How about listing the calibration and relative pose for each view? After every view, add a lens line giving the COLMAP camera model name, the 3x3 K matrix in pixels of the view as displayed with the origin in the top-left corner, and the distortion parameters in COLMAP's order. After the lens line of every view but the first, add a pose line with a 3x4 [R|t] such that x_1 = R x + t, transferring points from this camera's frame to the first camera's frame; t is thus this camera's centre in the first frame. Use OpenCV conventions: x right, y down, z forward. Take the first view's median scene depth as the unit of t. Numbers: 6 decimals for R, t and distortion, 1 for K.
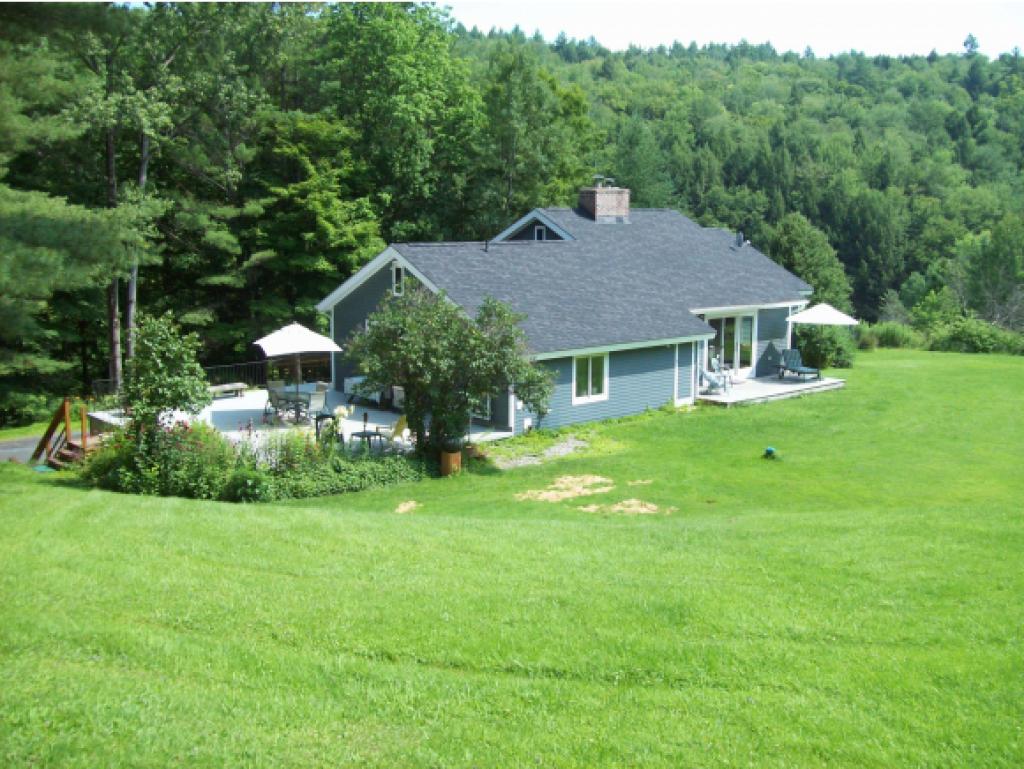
lens RADIAL K [[1076.7, 0, 526.8], [0, 1076.7, 379.8], [0, 0, 1]] dist [-0.212984, 0.187370]
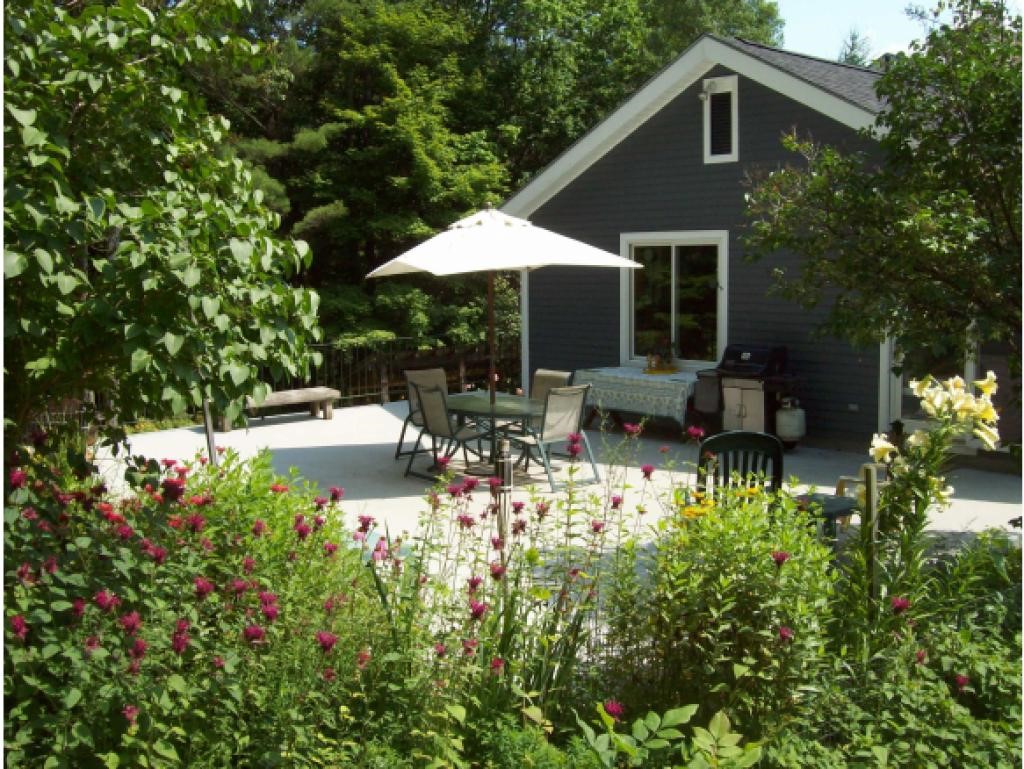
lens RADIAL K [[1076.7, 0, 526.8], [0, 1076.7, 379.8], [0, 0, 1]] dist [-0.212984, 0.187370]
pose [[0.999730, -0.014952, -0.017812, -0.114605], [0.013948, 0.998379, -0.055181, 0.016030], [0.018609, 0.054917, 0.998317, 0.363681]]
